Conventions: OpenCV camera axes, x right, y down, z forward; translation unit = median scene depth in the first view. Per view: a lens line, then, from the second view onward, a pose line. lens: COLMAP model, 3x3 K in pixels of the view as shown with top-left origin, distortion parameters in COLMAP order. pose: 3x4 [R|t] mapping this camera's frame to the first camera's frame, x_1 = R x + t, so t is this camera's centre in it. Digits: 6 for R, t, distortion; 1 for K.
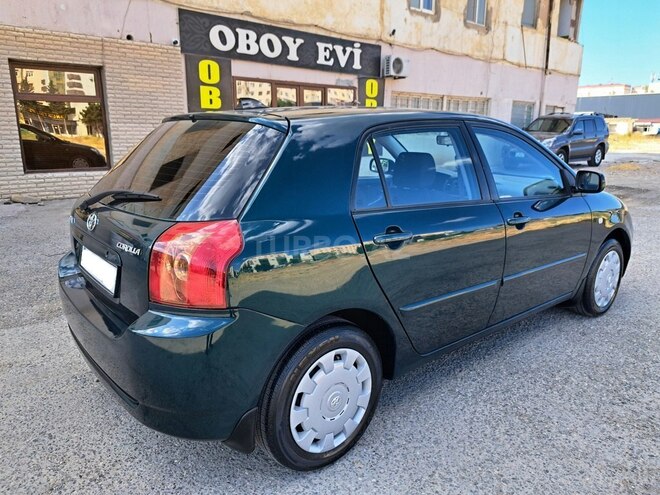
lens RADIAL K [[475.7, 0, 332.8], [0, 475.7, 247.1], [0, 0, 1]] dist [0.035932, -0.034444]
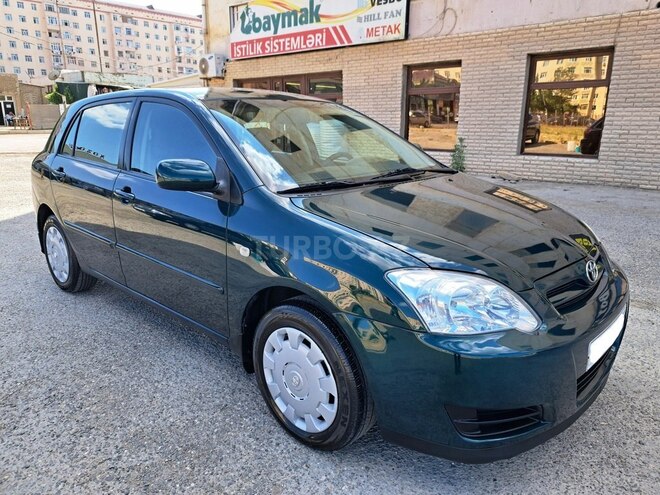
lens RADIAL K [[475.7, 0, 332.8], [0, 475.7, 247.1], [0, 0, 1]] dist [0.035932, -0.034444]
pose [[0.128895, 0.247527, -0.960269, 0.358366], [-0.231424, 0.949117, 0.213589, -0.066896], [0.964277, 0.194698, 0.179620, 0.318910]]
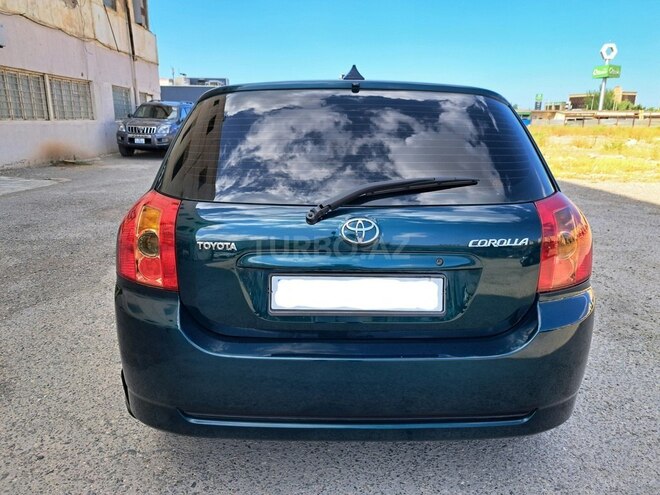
lens RADIAL K [[477.0, 0, 335.4], [0, 477.0, 248.3], [0, 0, 1]] dist [0.031453, -0.027693]
pose [[0.633959, -0.198942, 0.747341, -0.202757], [0.180317, 0.977737, 0.107312, -0.021006], [-0.752052, 0.066727, 0.655718, 0.112086]]
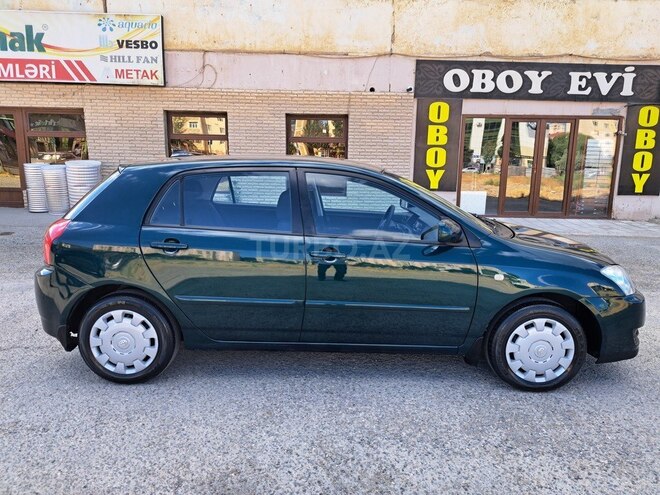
lens RADIAL K [[475.7, 0, 332.8], [0, 475.7, 247.1], [0, 0, 1]] dist [0.035932, -0.034444]
pose [[0.762321, 0.124047, -0.635200, 0.275216], [-0.162743, 0.986665, -0.002628, -0.017563], [0.626403, 0.105377, 0.772343, 0.032252]]
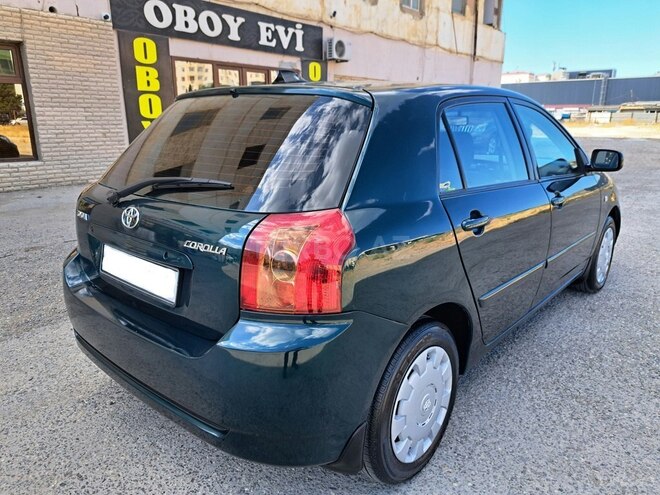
lens RADIAL K [[477.0, 0, 335.4], [0, 477.0, 248.3], [0, 0, 1]] dist [0.031453, -0.027693]
pose [[0.986924, -0.046611, 0.154301, -0.055339], [0.042217, 0.998608, 0.031633, -0.002139], [-0.155561, -0.024706, 0.987517, 0.024565]]
